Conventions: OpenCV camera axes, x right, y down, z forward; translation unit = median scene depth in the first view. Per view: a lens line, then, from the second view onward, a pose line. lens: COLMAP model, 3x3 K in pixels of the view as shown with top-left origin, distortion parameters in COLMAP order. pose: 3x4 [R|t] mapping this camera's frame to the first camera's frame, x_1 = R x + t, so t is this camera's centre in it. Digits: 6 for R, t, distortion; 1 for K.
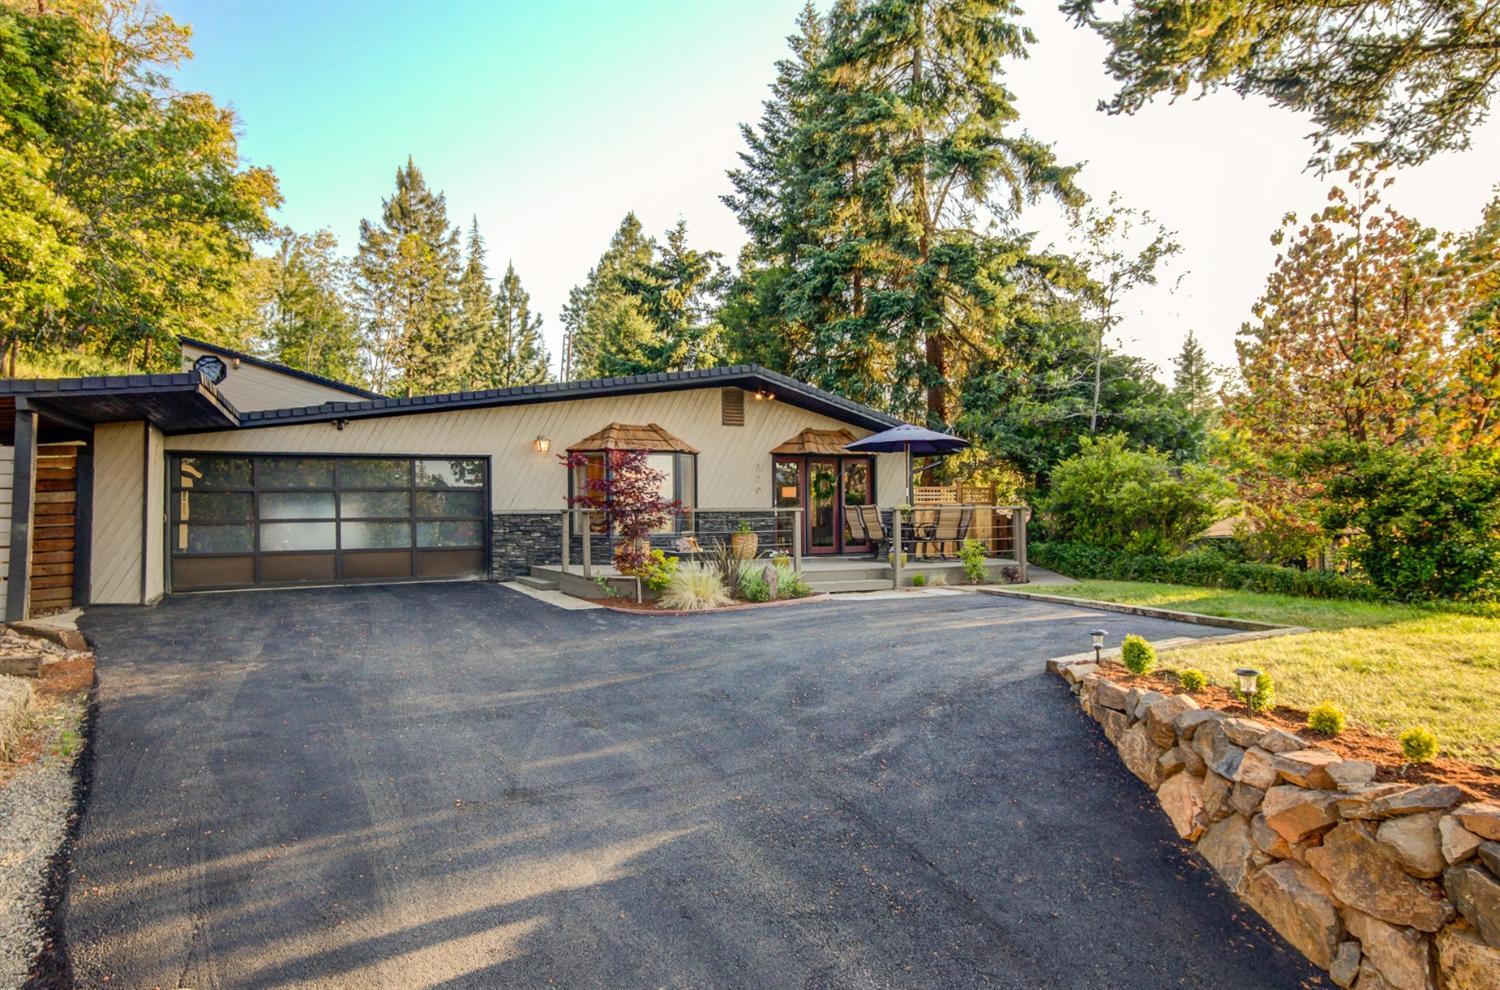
lens RADIAL K [[956.3, 0, 725.9], [0, 956.3, 516.0], [0, 0, 1]] dist [0.002728, 0.003019]
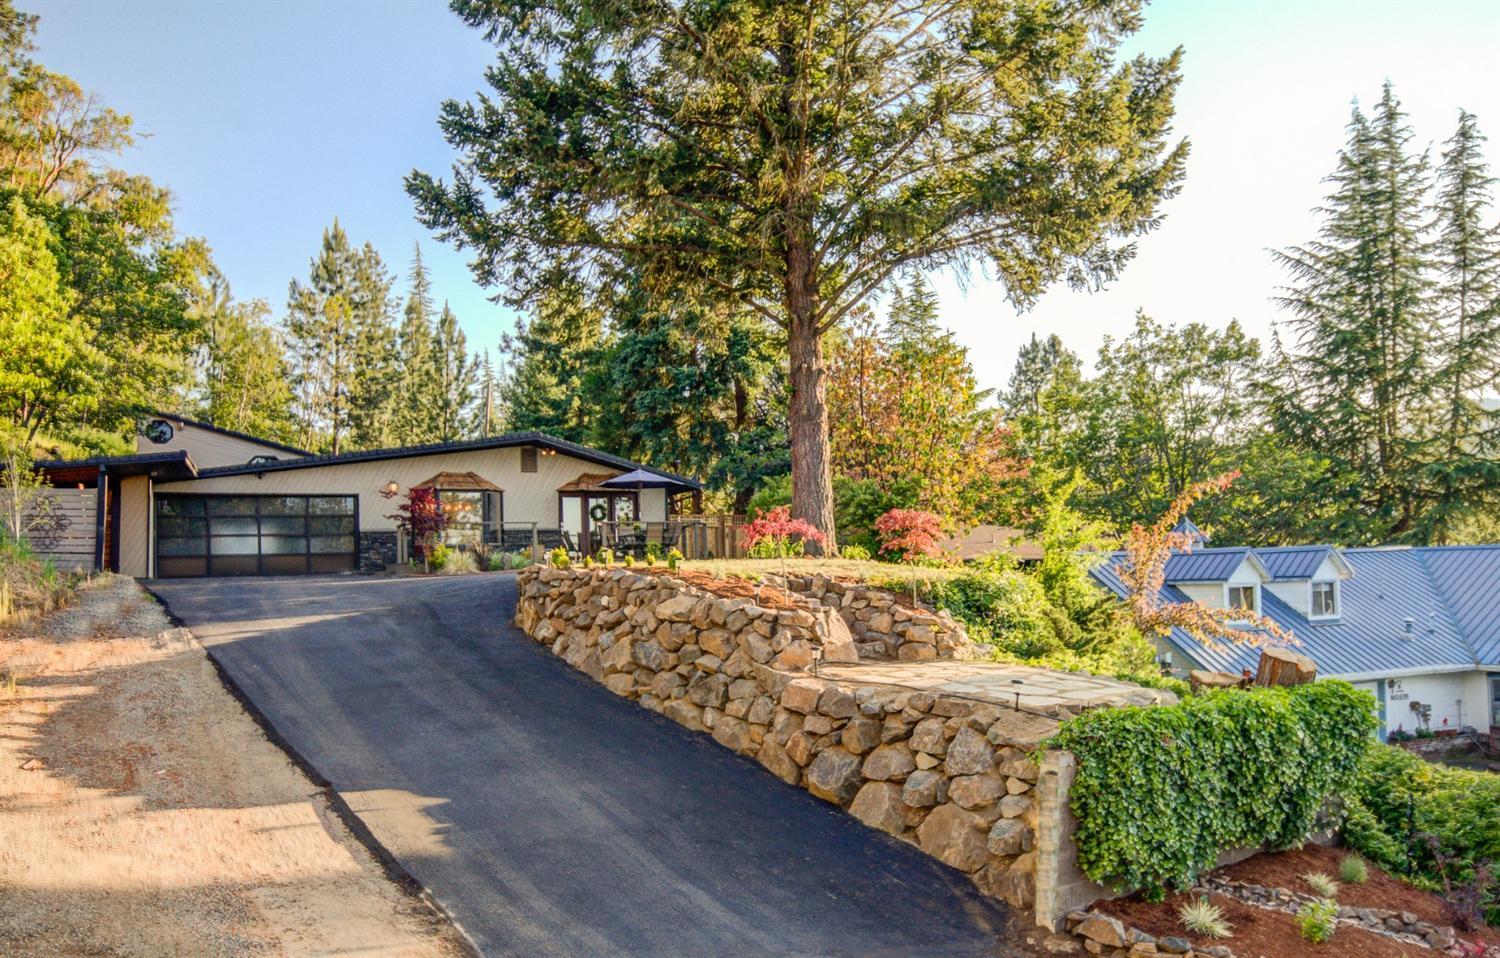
lens RADIAL K [[1253.1, 0, 731.8], [0, 1253.1, 519.1], [0, 0, 1]] dist [0.075462, 0.004487]
pose [[0.999214, -0.013467, -0.037293, 0.280389], [0.011494, 0.998549, -0.052618, 0.059329], [0.037947, 0.052148, 0.997918, -0.656198]]
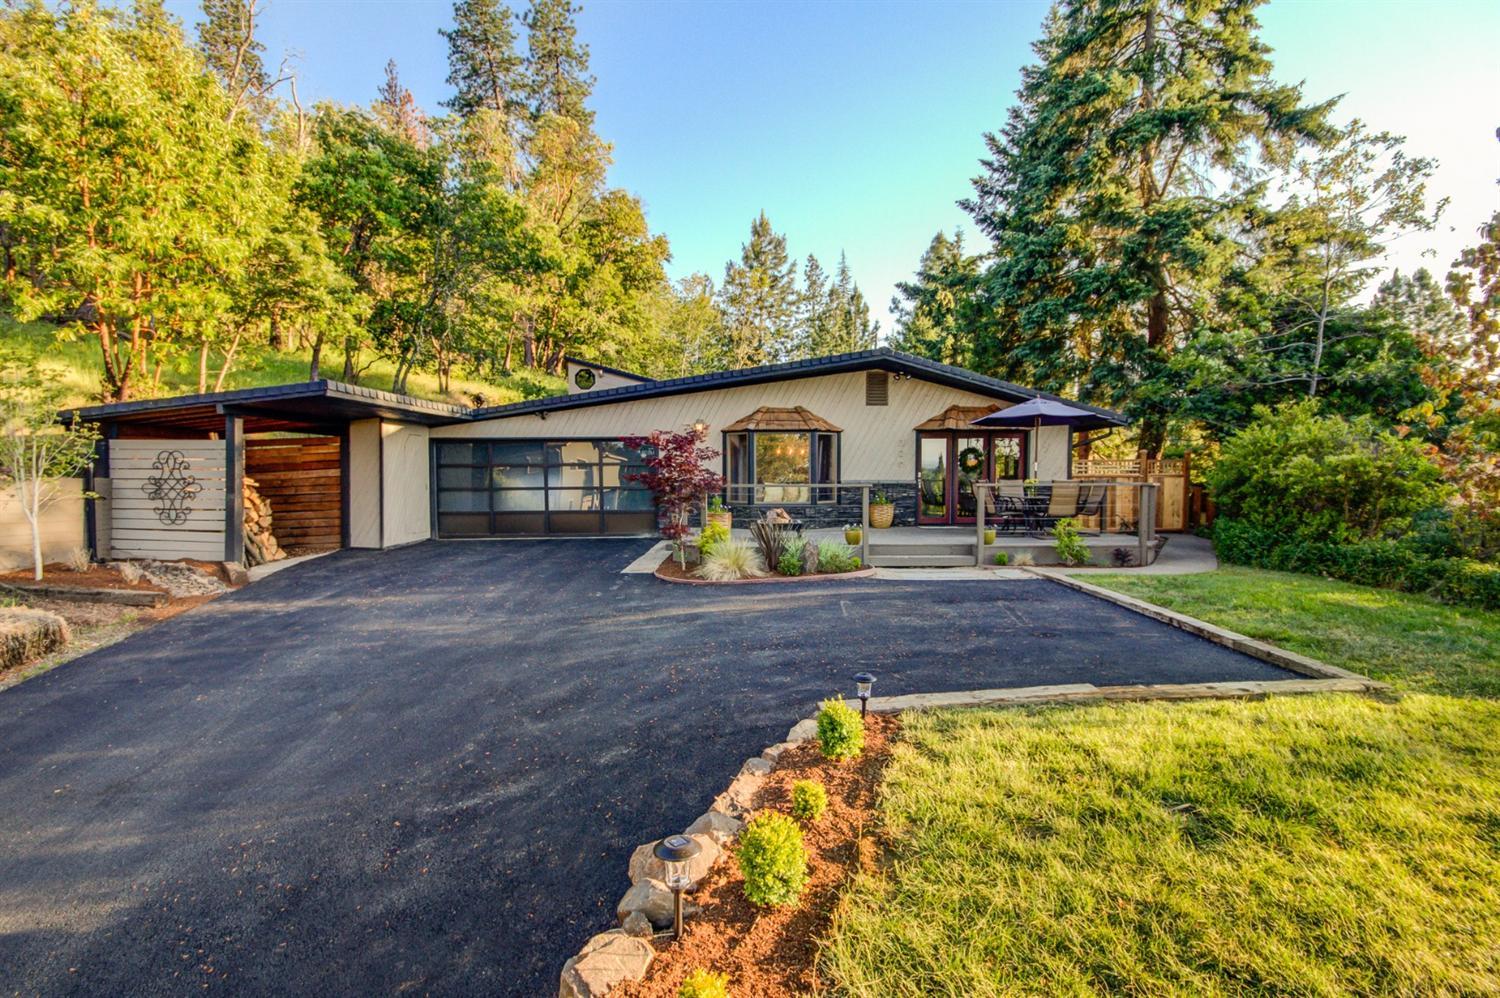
lens RADIAL K [[703.6, 0, 756.4], [0, 703.6, 515.6], [0, 0, 1]] dist [0.000861, -0.001270]
pose [[0.908413, 0.030188, -0.416982, 0.160340], [-0.006806, 0.998325, 0.057448, -0.009740], [0.418017, -0.049349, 0.907098, 0.145422]]
